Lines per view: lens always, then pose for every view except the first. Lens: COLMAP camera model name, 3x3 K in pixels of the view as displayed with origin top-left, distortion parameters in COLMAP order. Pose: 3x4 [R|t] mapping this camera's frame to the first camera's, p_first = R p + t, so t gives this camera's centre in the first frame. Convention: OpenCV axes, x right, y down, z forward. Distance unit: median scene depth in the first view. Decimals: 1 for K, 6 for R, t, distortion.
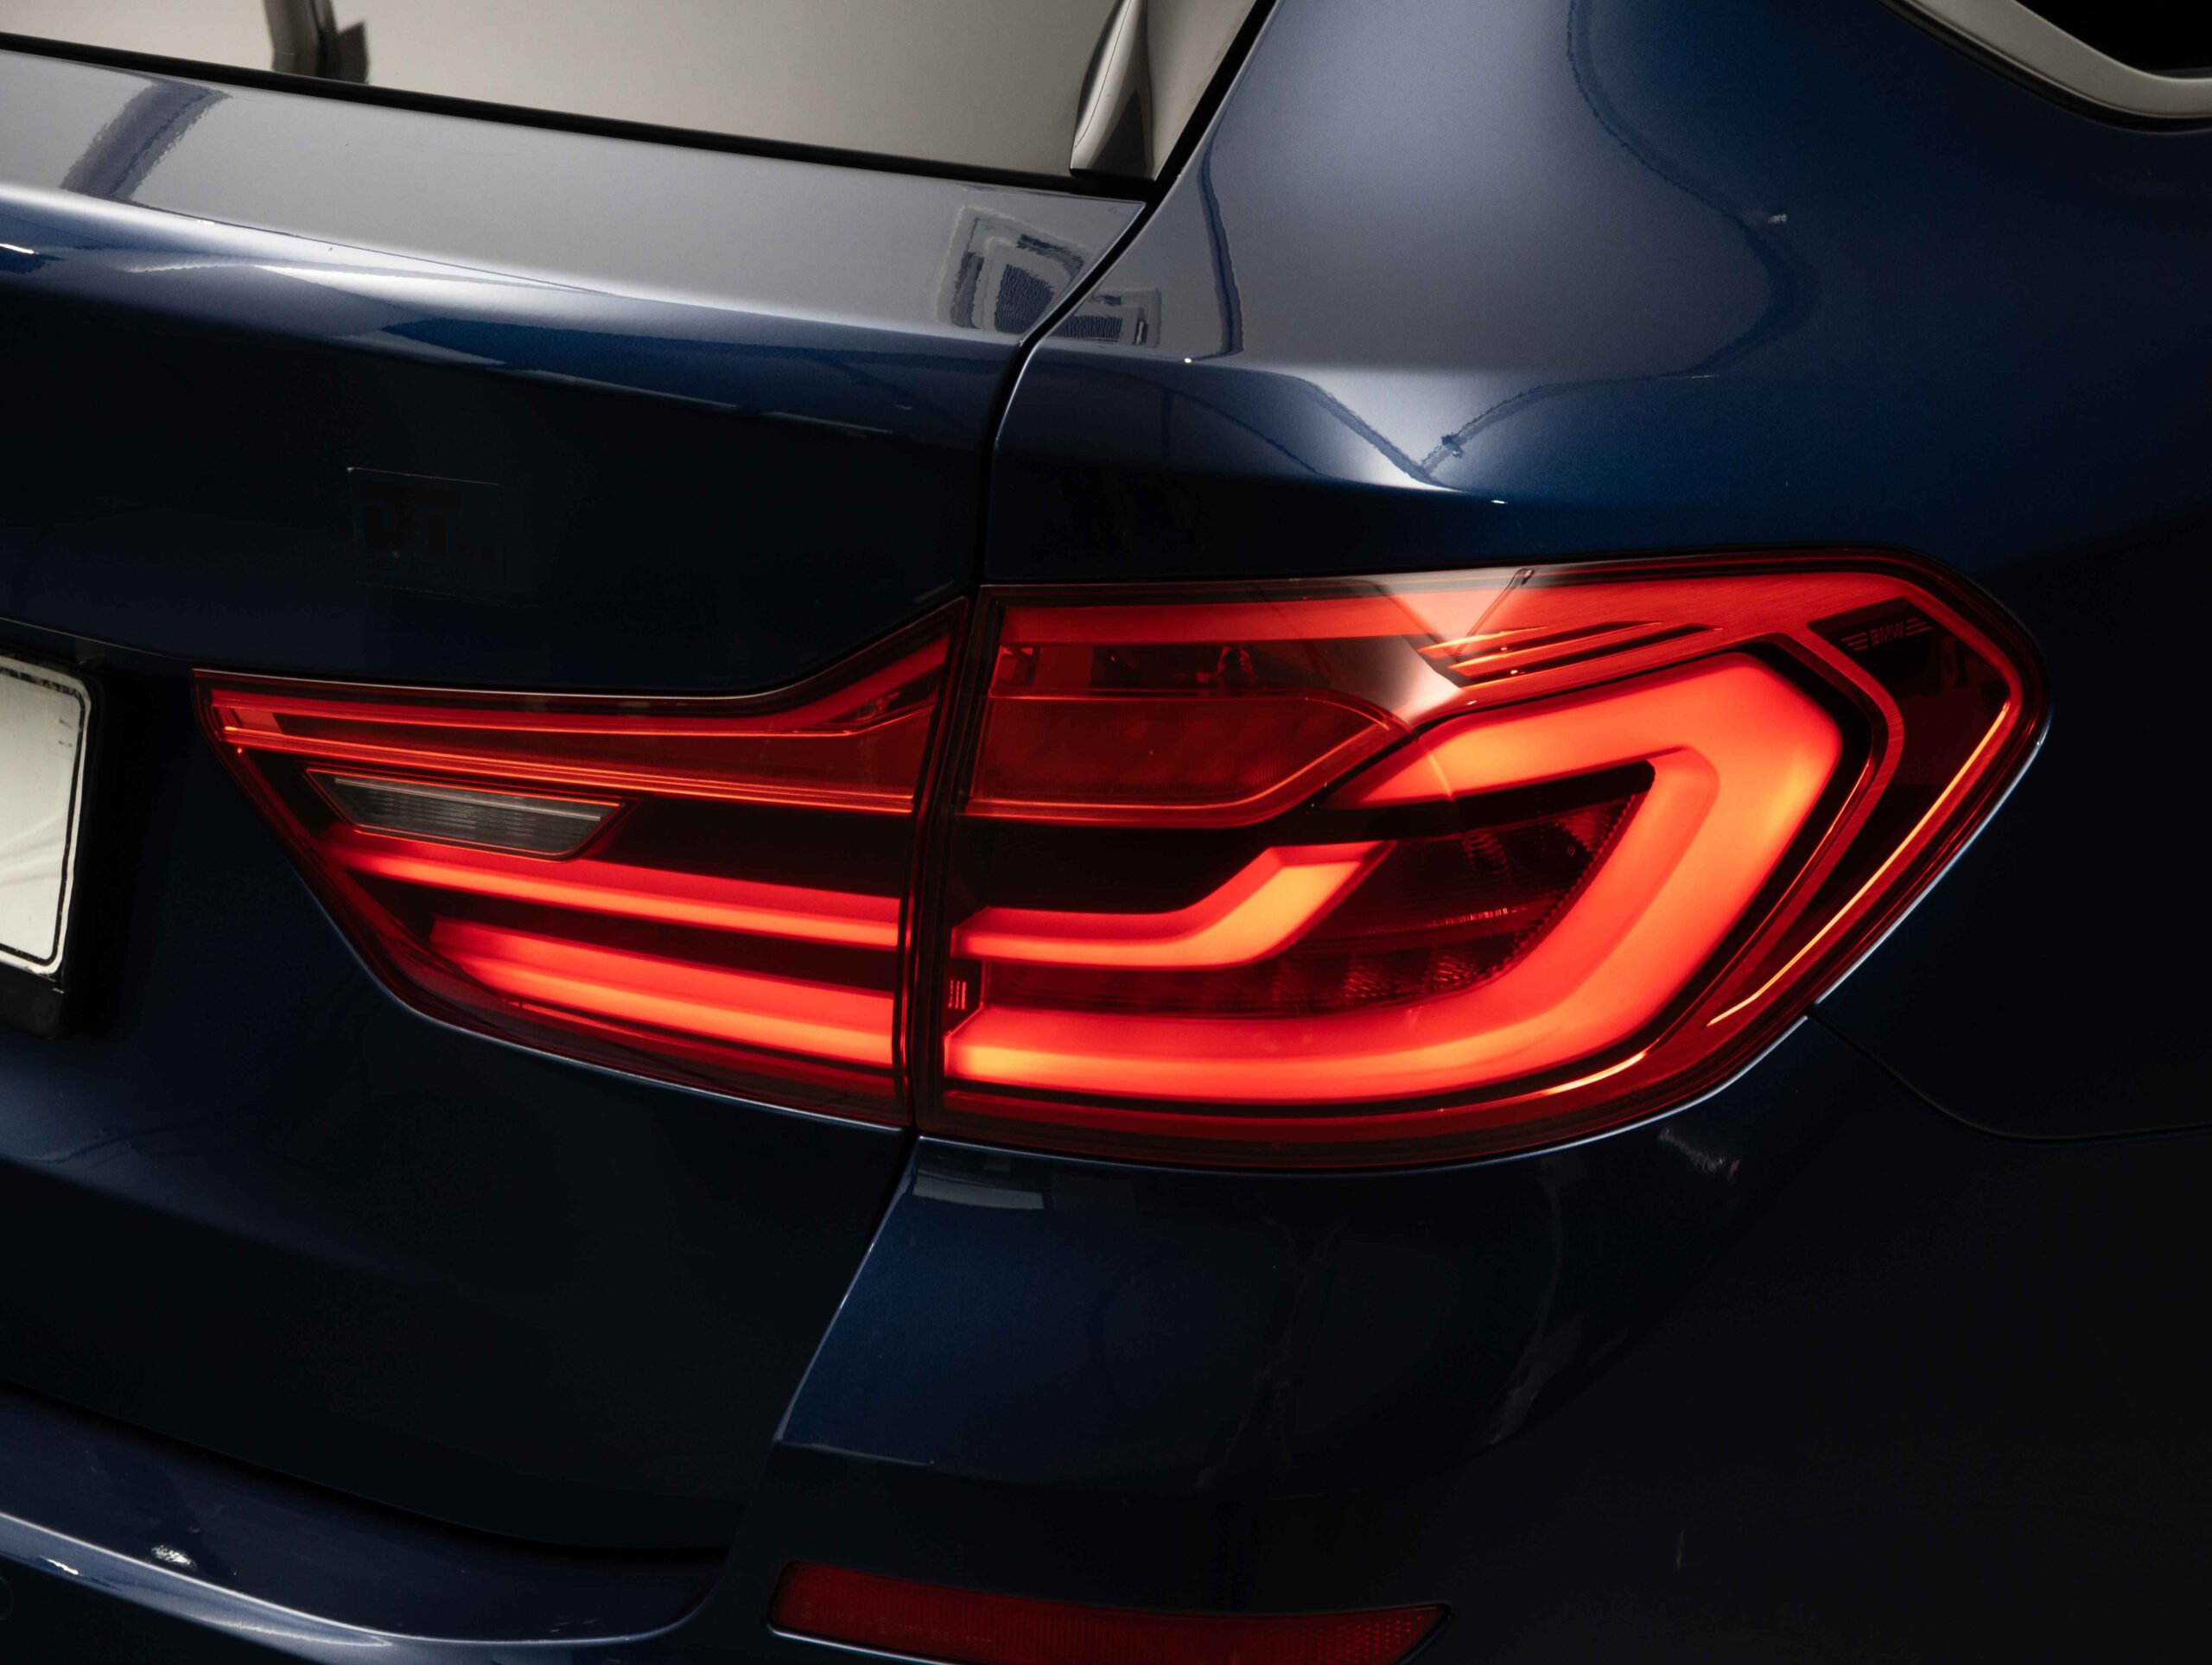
lens RADIAL K [[4578.9, 0, 1104.1], [0, 4578.9, 756.1], [0, 0, 1]] dist [-0.030344, -0.092858]
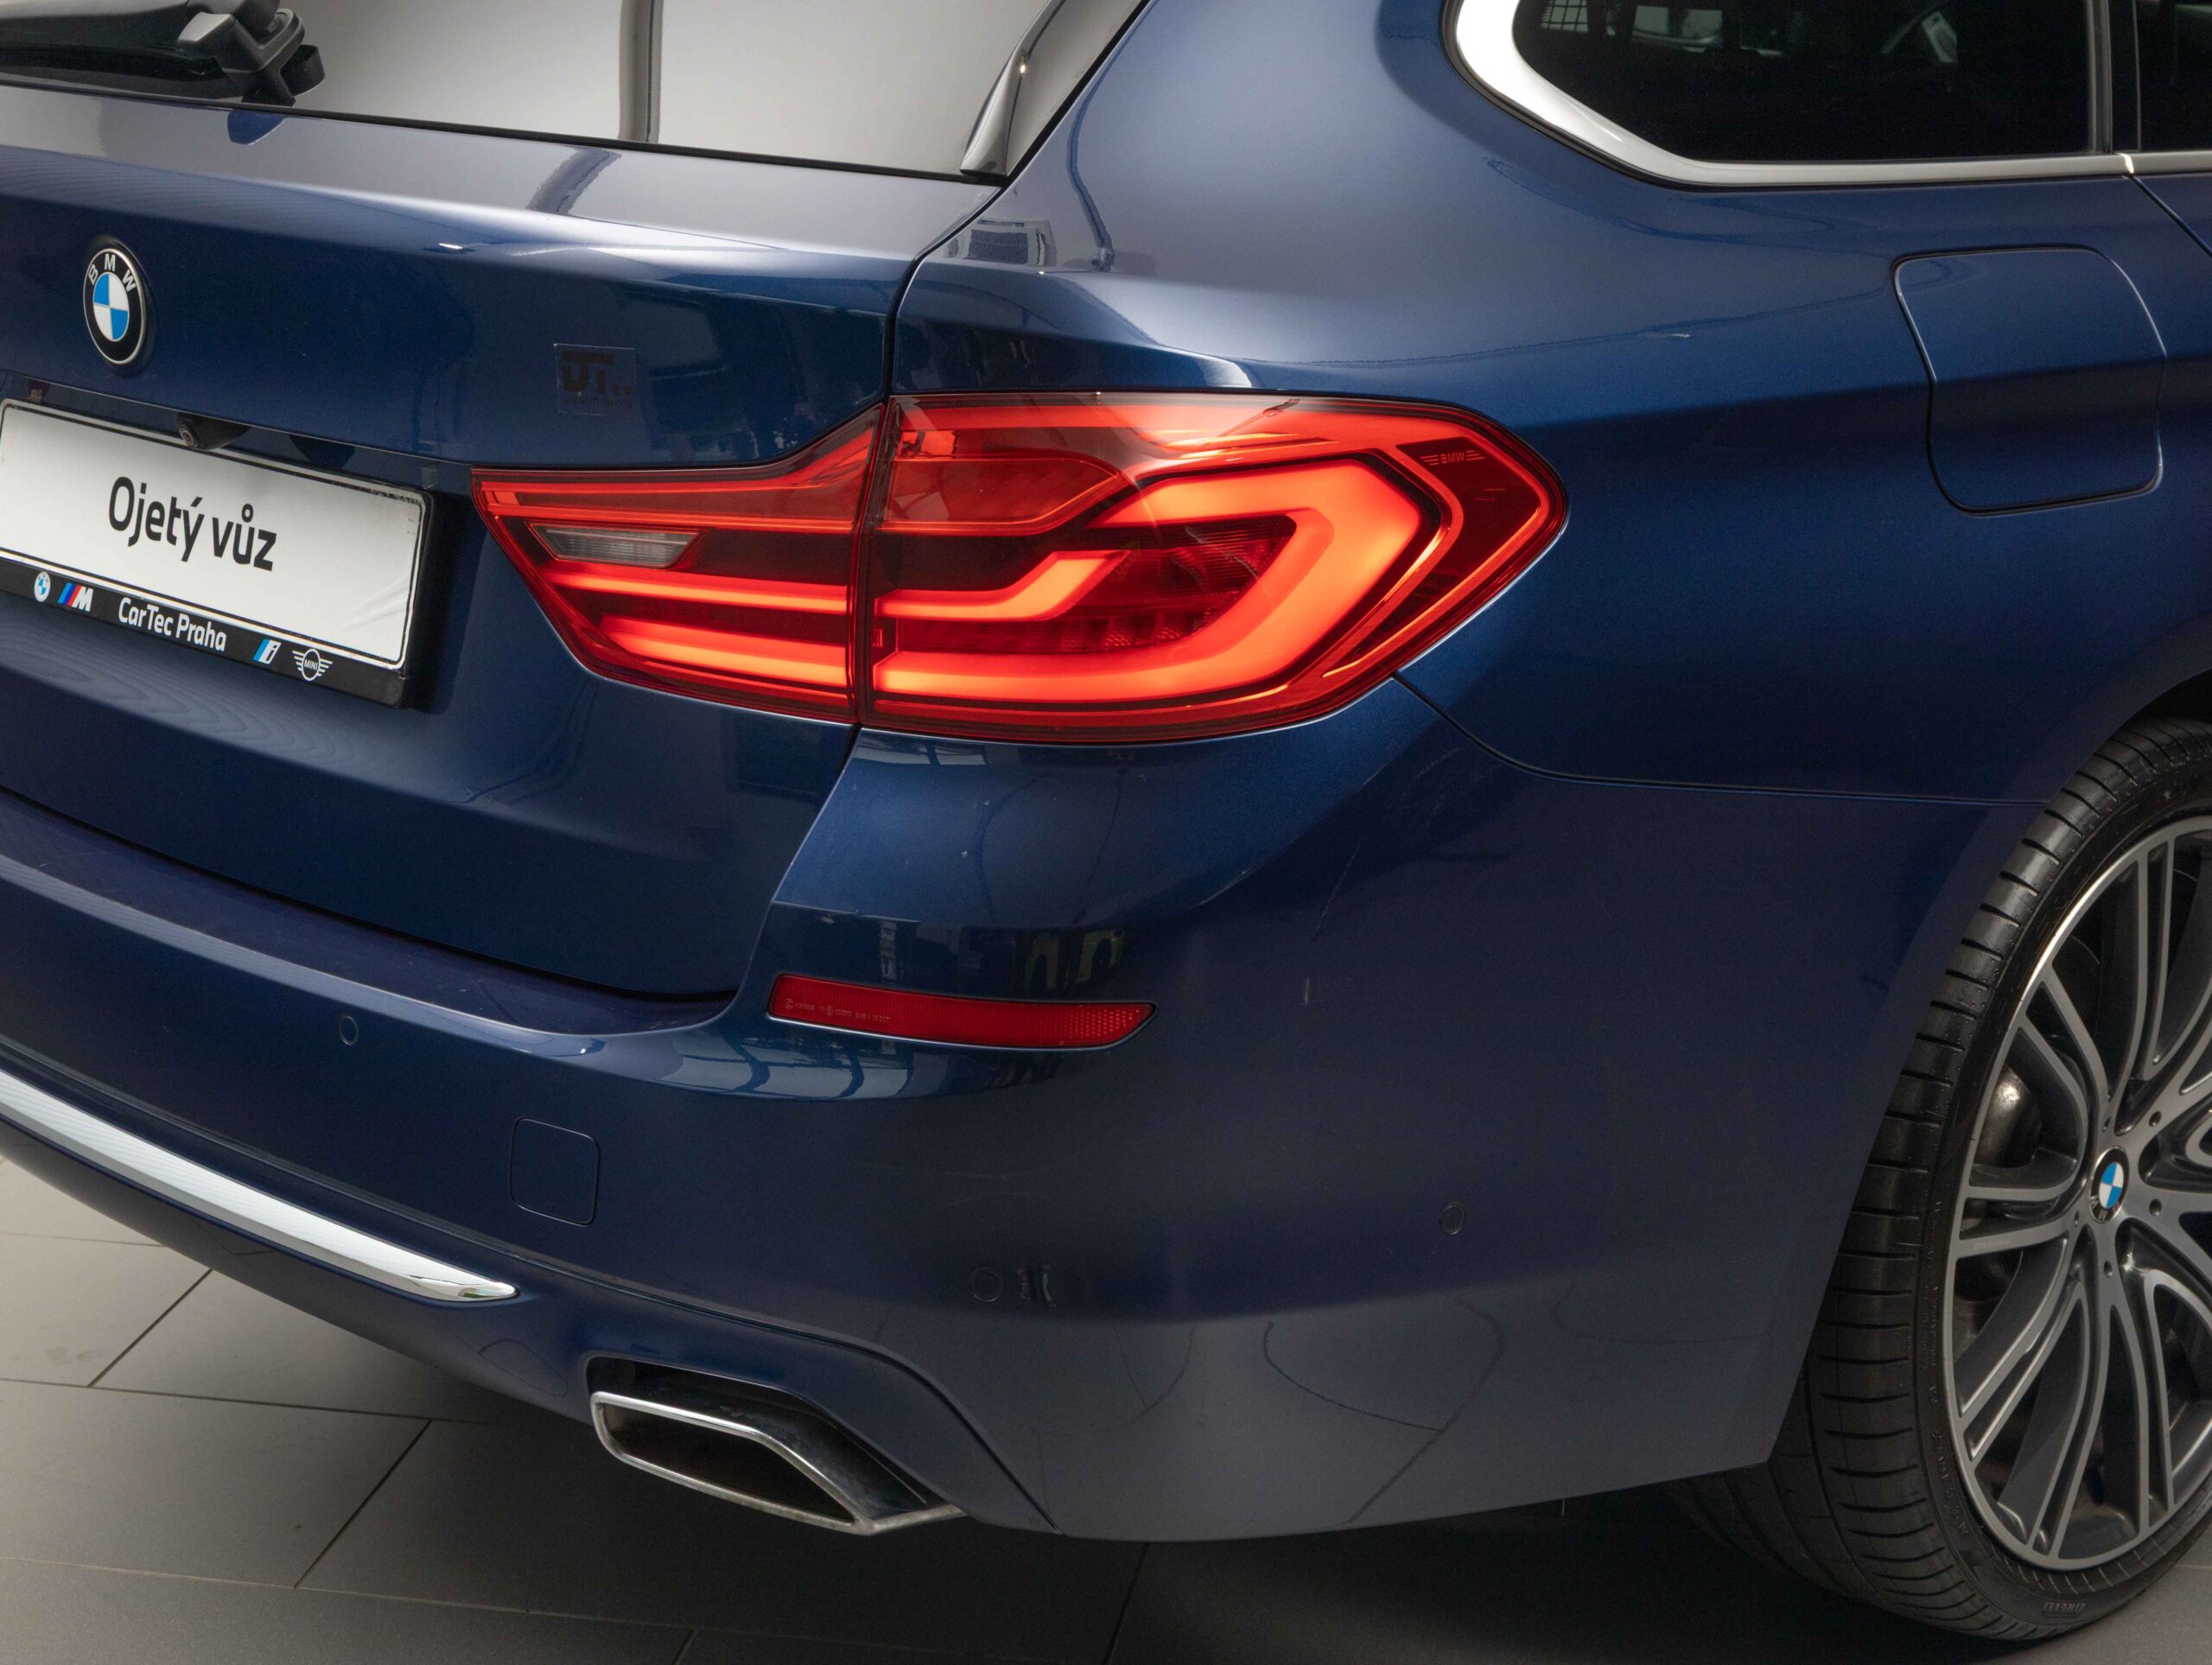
lens RADIAL K [[3650.4, 0, 1105.6], [0, 3650.4, 789.1], [0, 0, 1]] dist [-0.034316, -0.150603]
pose [[0.994156, 0.022623, -0.105551, 0.195832], [-0.027765, 0.998485, -0.047497, 0.168264], [0.104317, 0.050150, 0.993279, -0.351209]]
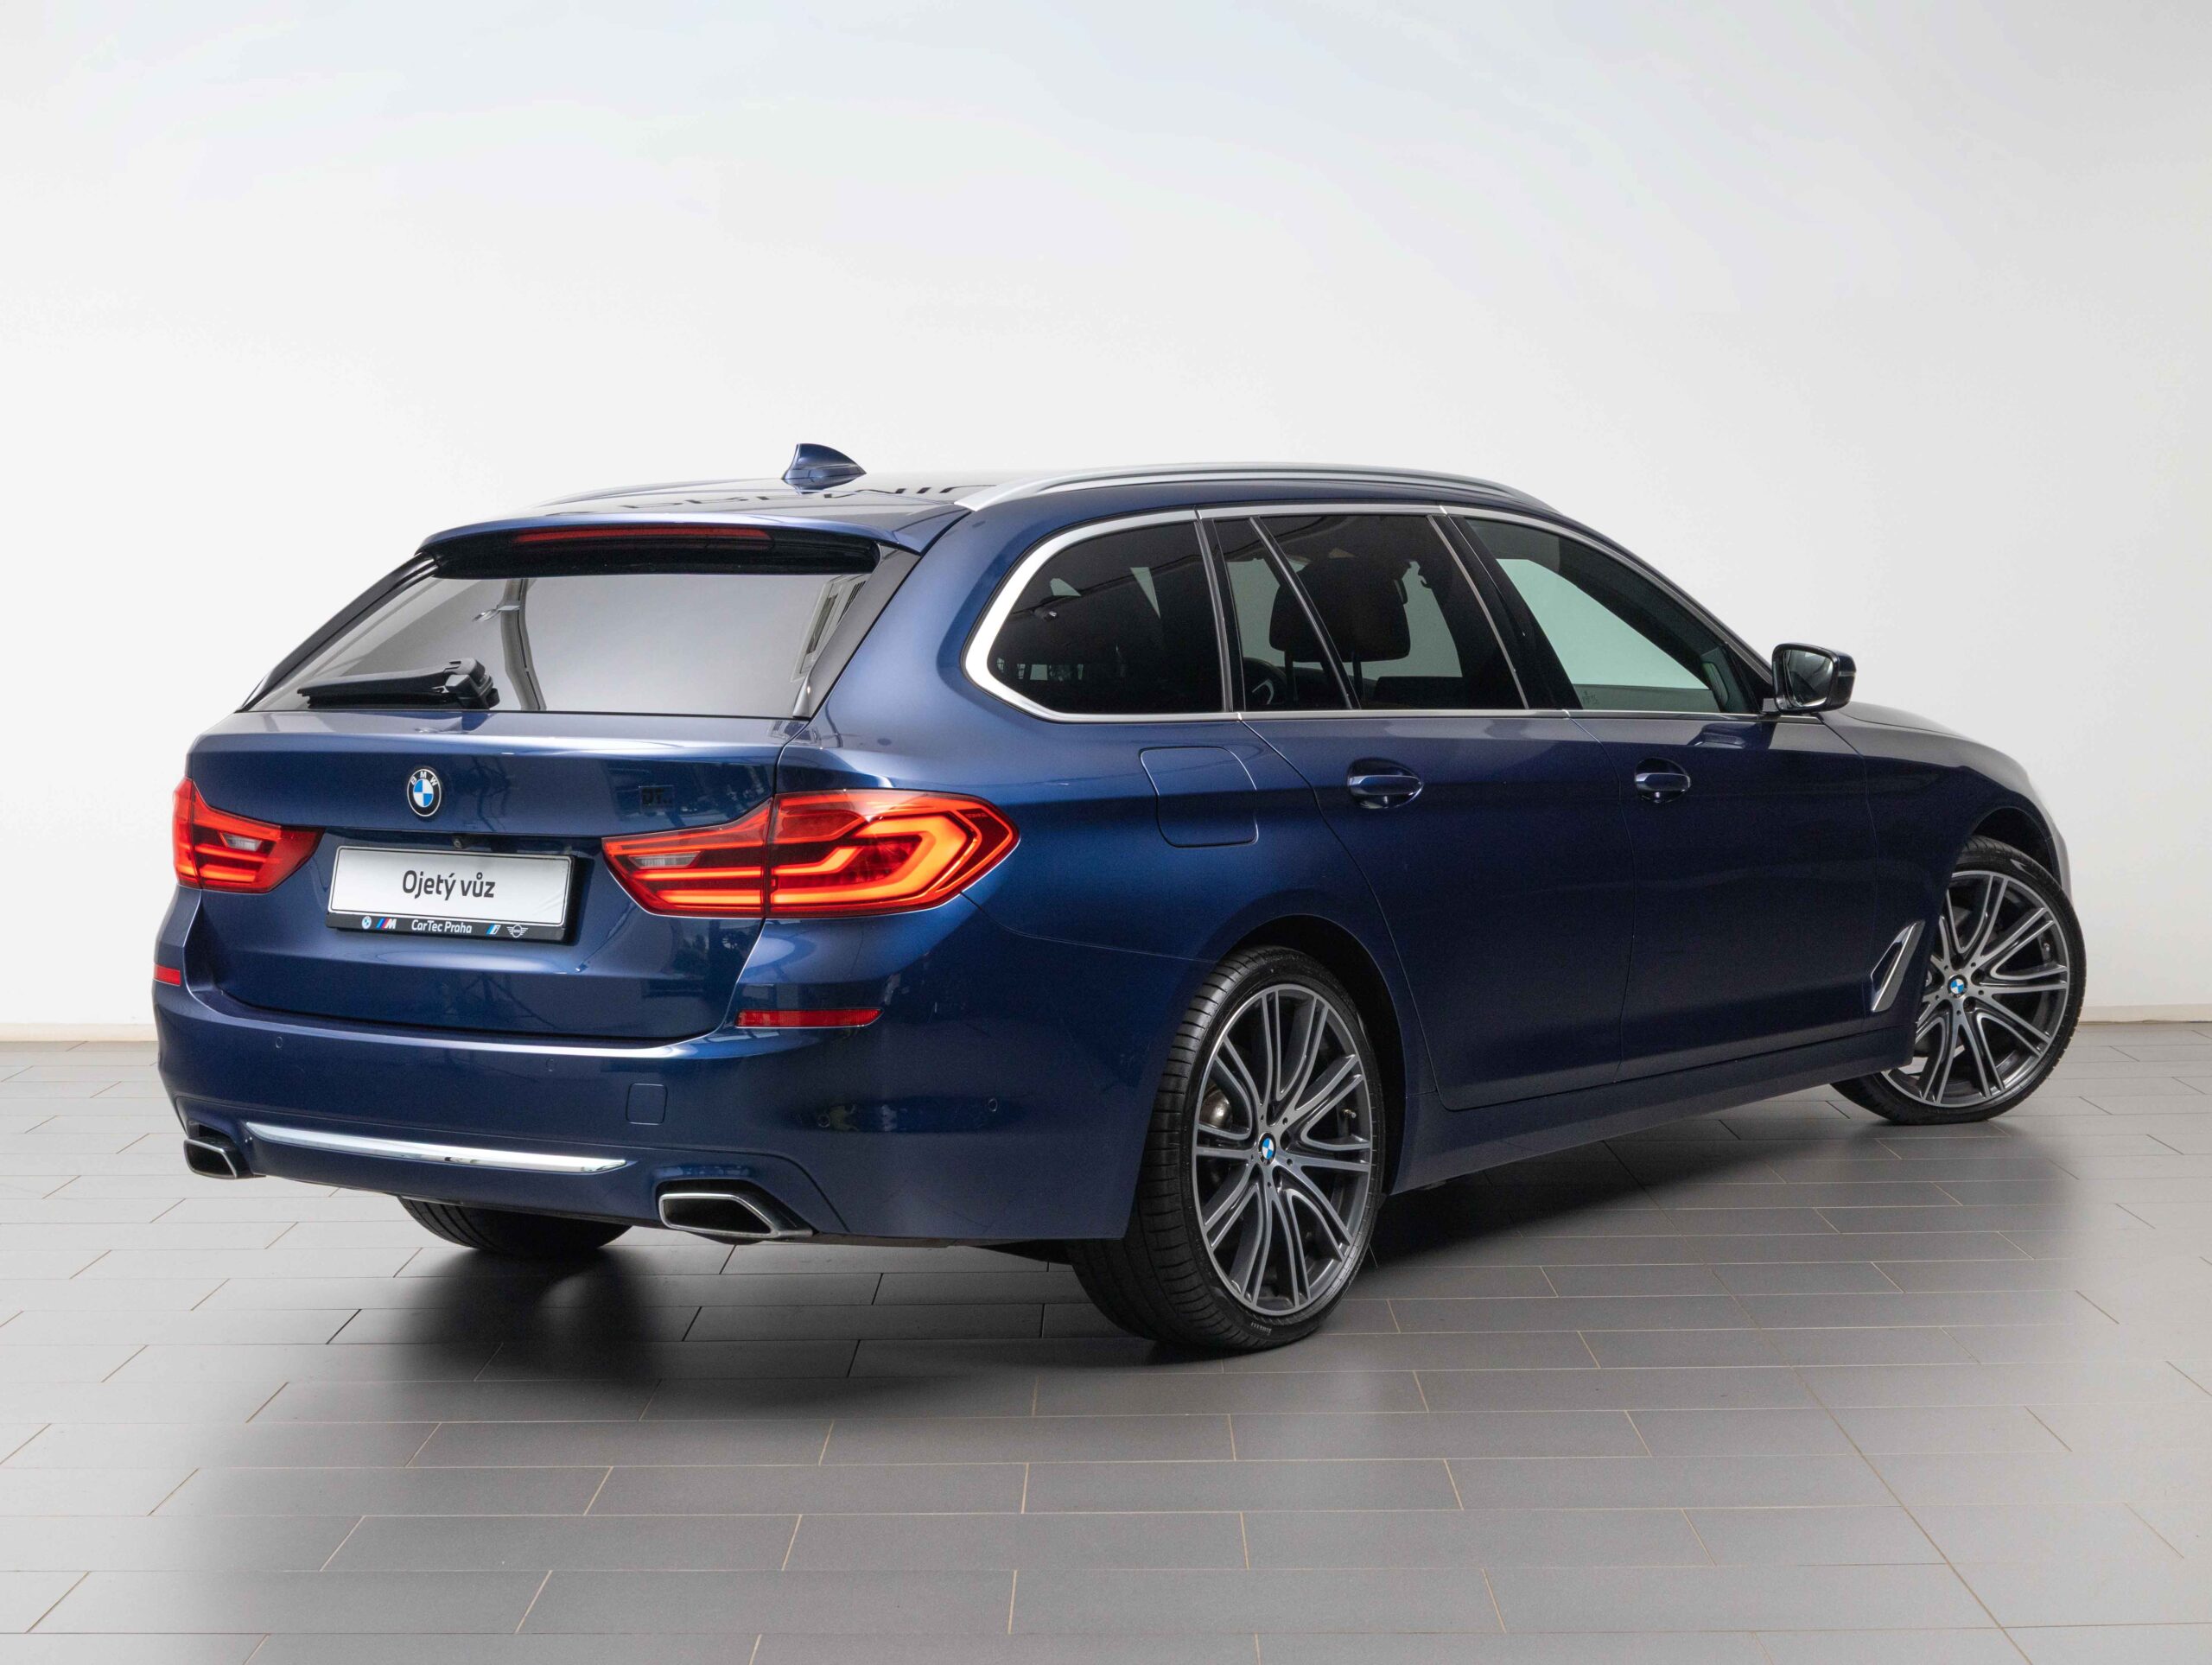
lens RADIAL K [[3650.4, 0, 1105.6], [0, 3650.4, 789.1], [0, 0, 1]] dist [-0.034316, -0.150603]
pose [[0.997825, -0.034175, 0.056364, 0.098910], [0.047043, 0.968180, -0.245794, 0.879375], [-0.046171, 0.247911, 0.967682, -2.623937]]
